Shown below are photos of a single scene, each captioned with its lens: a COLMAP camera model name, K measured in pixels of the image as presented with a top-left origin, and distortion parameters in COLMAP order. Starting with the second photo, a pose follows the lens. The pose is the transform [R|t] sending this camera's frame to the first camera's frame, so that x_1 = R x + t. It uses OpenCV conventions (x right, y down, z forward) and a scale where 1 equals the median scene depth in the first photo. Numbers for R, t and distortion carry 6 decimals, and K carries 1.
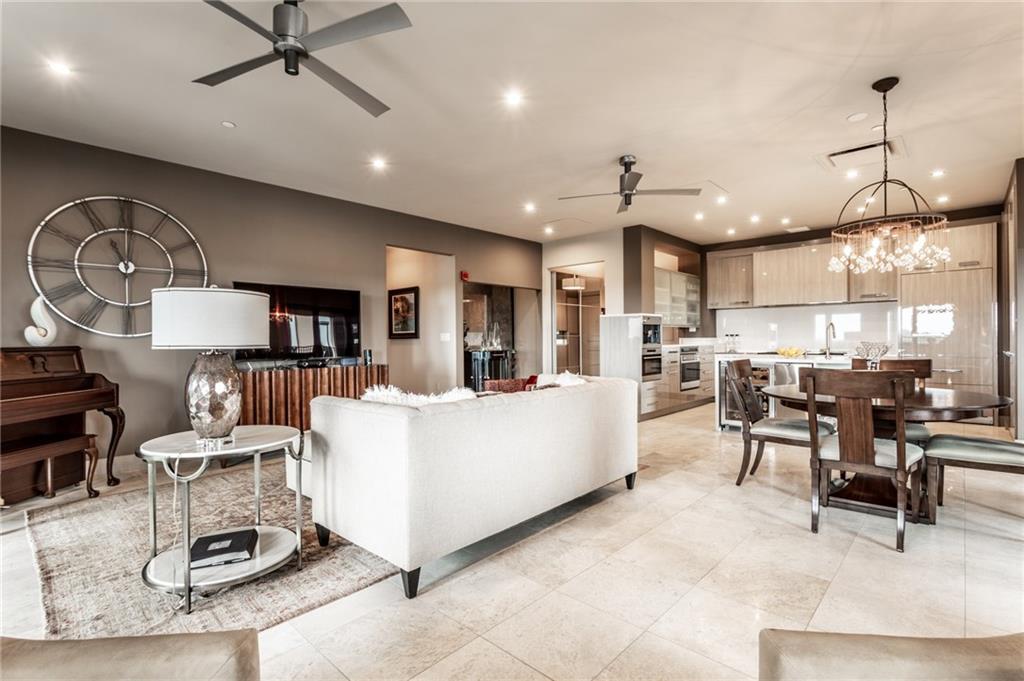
lens RADIAL K [[479.4, 0, 517.6], [0, 479.4, 340.1], [0, 0, 1]] dist [0.000758, 0.000851]
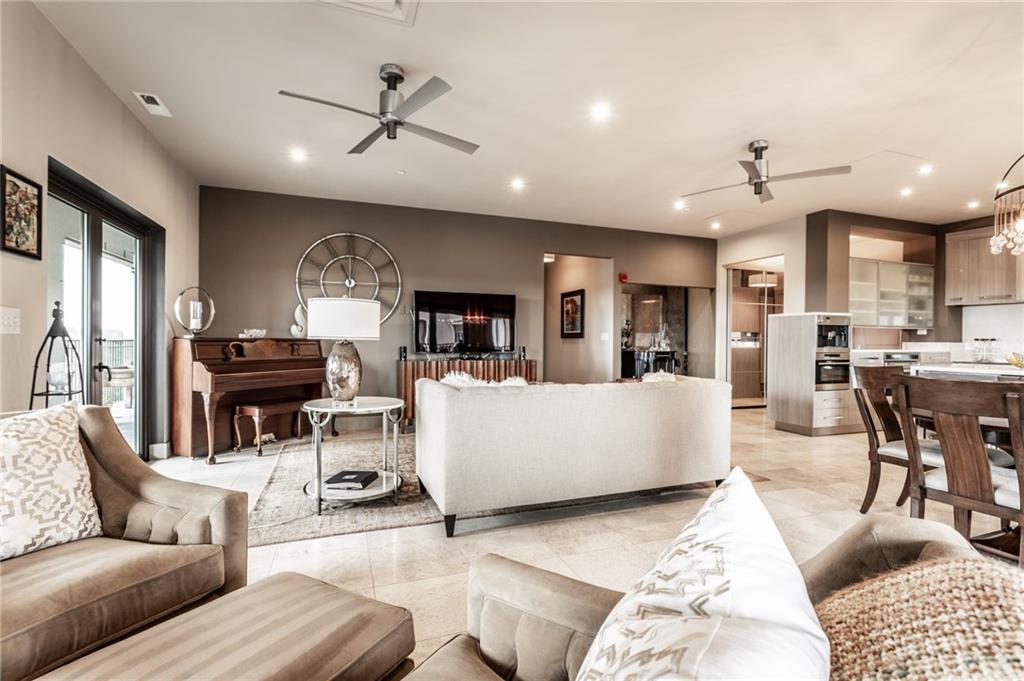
lens RADIAL K [[479.4, 0, 517.6], [0, 479.4, 340.1], [0, 0, 1]] dist [0.000758, 0.000851]
pose [[0.893427, 0.015677, -0.448935, 0.152059], [-0.017111, 0.999853, 0.000863, 0.003239], [0.448883, 0.006911, 0.893564, -0.017631]]
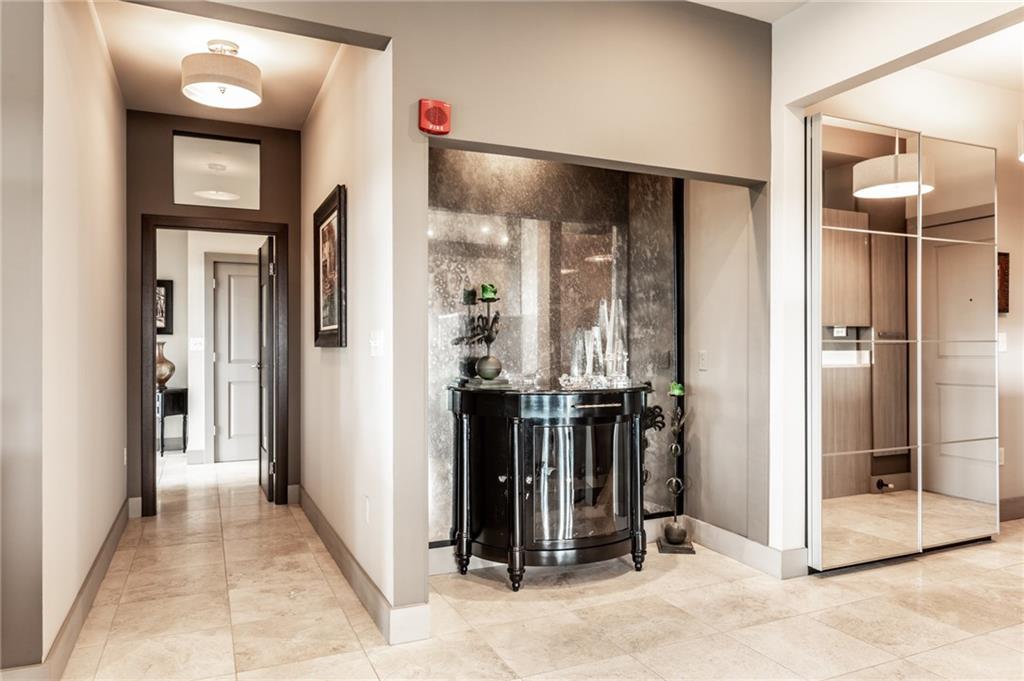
lens RADIAL K [[675.0, 0, 512.0], [0, 675.0, 340.5], [0, 0, 1]] dist [-0.006200, -0.000806]
pose [[0.923601, 0.005554, -0.383314, 0.076014], [-0.007769, 0.999961, -0.004231, -0.007254], [0.383276, 0.006886, 0.923608, 0.676487]]
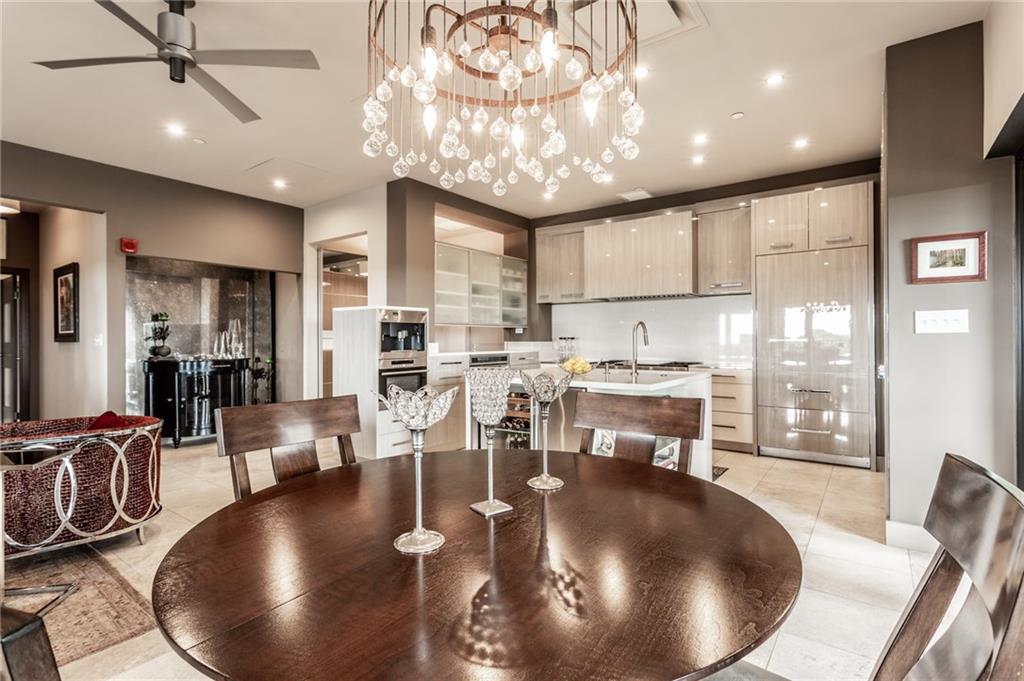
lens RADIAL K [[491.6, 0, 510.8], [0, 491.6, 335.7], [0, 0, 1]] dist [0.003285, 0.000666]
pose [[0.994367, 0.004289, 0.105908, 0.335313], [-0.003305, 0.999950, -0.009465, -0.007919], [-0.105943, 0.009061, 0.994331, 0.289885]]
